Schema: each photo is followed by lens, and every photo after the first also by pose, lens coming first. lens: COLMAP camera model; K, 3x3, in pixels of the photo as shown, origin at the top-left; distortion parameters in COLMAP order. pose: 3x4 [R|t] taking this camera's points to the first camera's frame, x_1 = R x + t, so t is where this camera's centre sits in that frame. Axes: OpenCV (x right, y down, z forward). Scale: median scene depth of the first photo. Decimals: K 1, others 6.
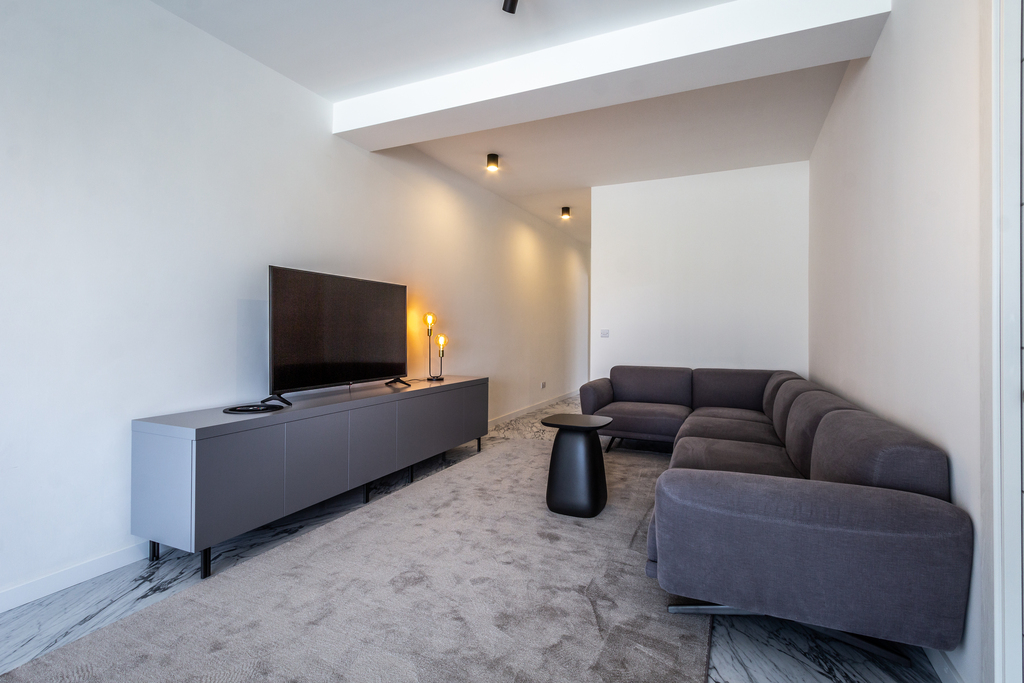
lens RADIAL K [[476.6, 0, 512.8], [0, 476.6, 330.0], [0, 0, 1]] dist [-0.001444, 0.000023]
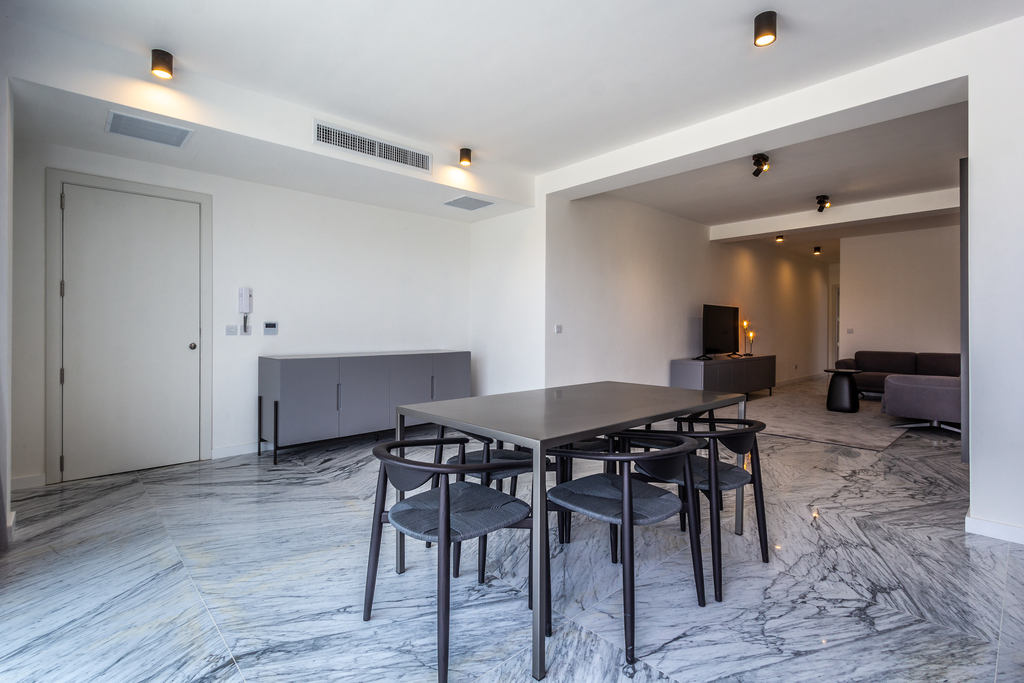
lens RADIAL K [[476.6, 0, 512.8], [0, 476.6, 330.0], [0, 0, 1]] dist [-0.001444, 0.000023]
pose [[0.925095, -0.000279, -0.379736, -0.309050], [0.001386, 0.999996, 0.002641, -0.002888], [0.379734, -0.002969, 0.925091, -1.128096]]
